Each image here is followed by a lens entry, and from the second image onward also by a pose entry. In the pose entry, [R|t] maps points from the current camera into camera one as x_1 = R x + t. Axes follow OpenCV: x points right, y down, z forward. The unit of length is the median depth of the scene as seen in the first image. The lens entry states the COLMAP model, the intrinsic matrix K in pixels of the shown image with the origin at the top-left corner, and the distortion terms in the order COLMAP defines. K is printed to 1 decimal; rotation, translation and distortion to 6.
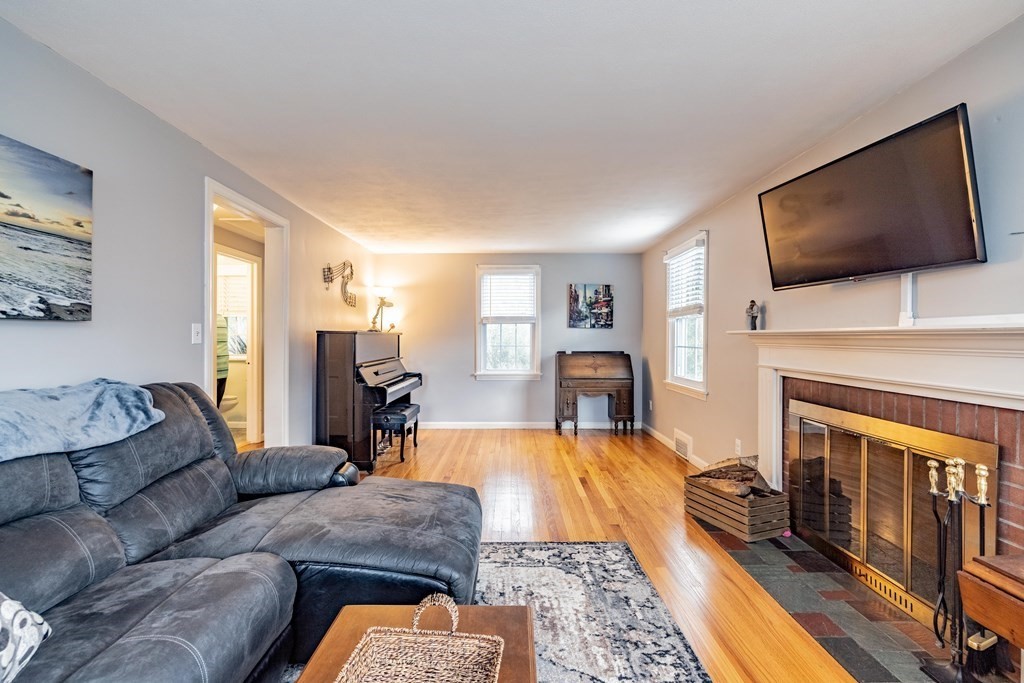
lens RADIAL K [[442.6, 0, 470.7], [0, 442.6, 342.8], [0, 0, 1]] dist [-0.000321, -0.000264]
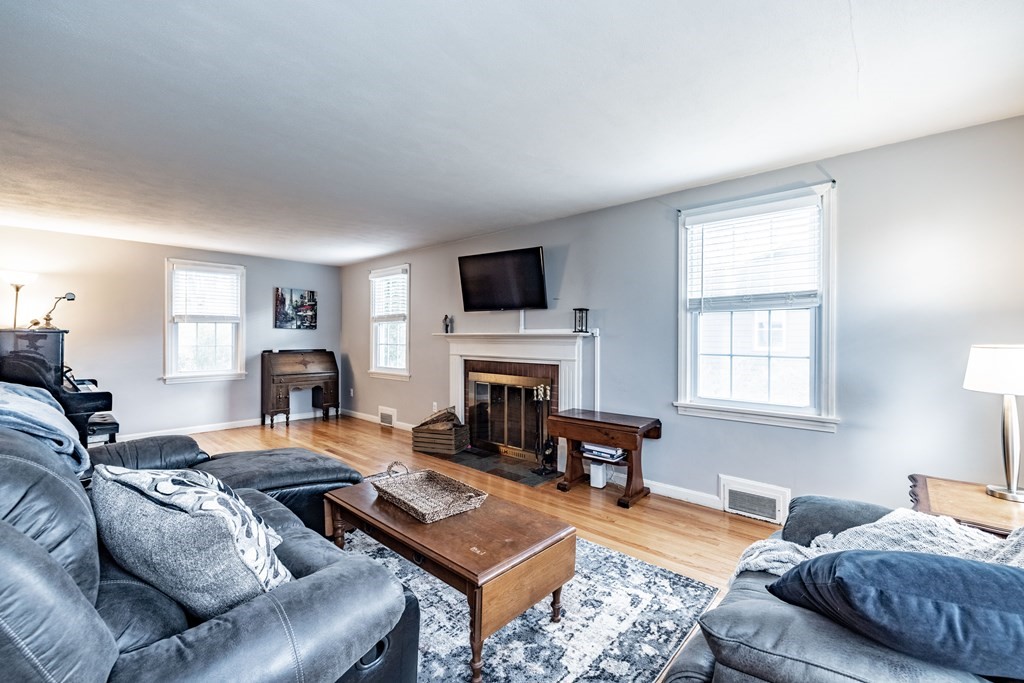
lens RADIAL K [[442.6, 0, 470.7], [0, 442.6, 342.8], [0, 0, 1]] dist [-0.000321, -0.000264]
pose [[0.728999, -0.007621, 0.684473, -0.183283], [0.007141, 0.999968, 0.003528, 0.001039], [-0.684478, 0.002316, 0.729030, -0.113496]]
